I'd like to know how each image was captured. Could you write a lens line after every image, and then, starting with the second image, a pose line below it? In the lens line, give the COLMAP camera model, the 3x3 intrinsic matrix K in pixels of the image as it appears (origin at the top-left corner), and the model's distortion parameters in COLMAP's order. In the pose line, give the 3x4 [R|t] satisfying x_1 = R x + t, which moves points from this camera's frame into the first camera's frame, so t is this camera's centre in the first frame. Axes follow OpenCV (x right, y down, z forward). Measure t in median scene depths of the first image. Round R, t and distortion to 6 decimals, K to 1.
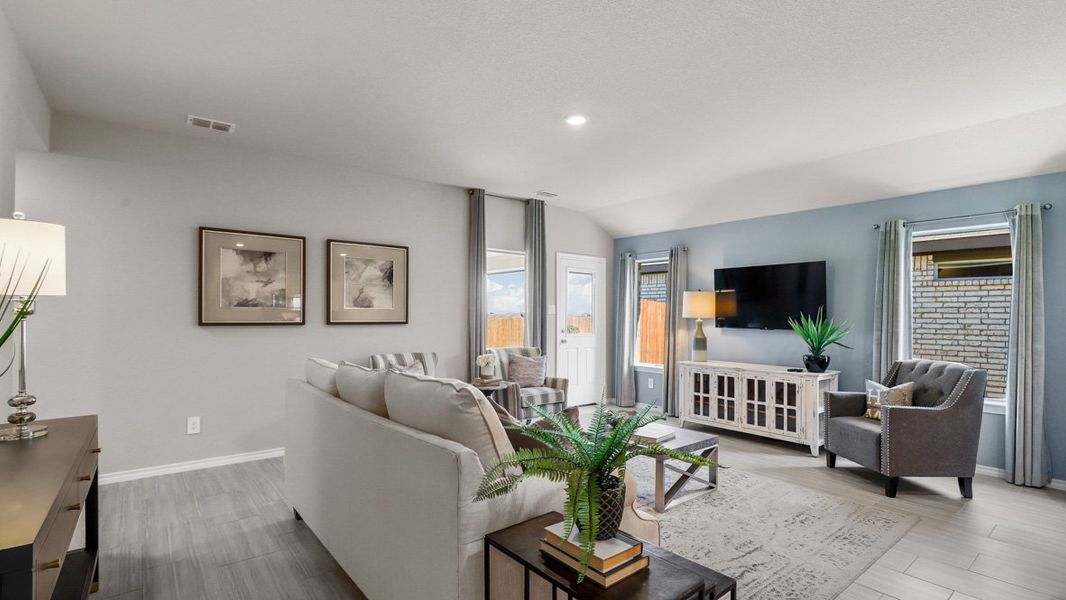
lens RADIAL K [[484.9, 0, 532.2], [0, 484.9, 308.3], [0, 0, 1]] dist [-0.001250, -0.000168]
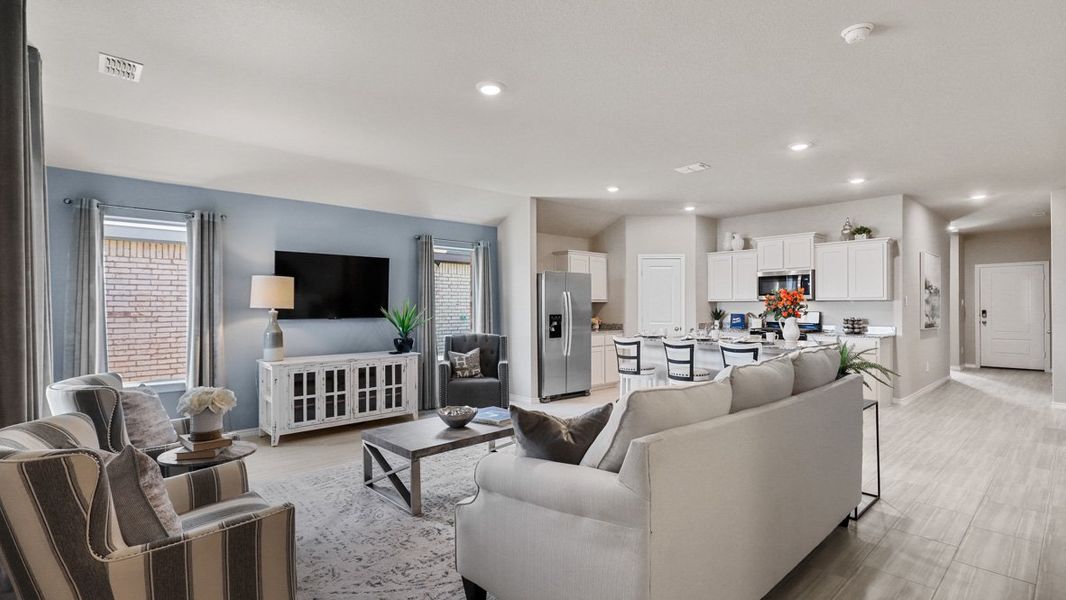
lens RADIAL K [[484.9, 0, 536.5], [0, 484.9, 304.2], [0, 0, 1]] dist [-0.001250, -0.000168]
pose [[-0.045737, -0.003725, 0.998947, -0.579025], [-0.011950, 0.999924, 0.003182, 0.004472], [-0.998882, -0.011792, -0.045778, 0.679171]]
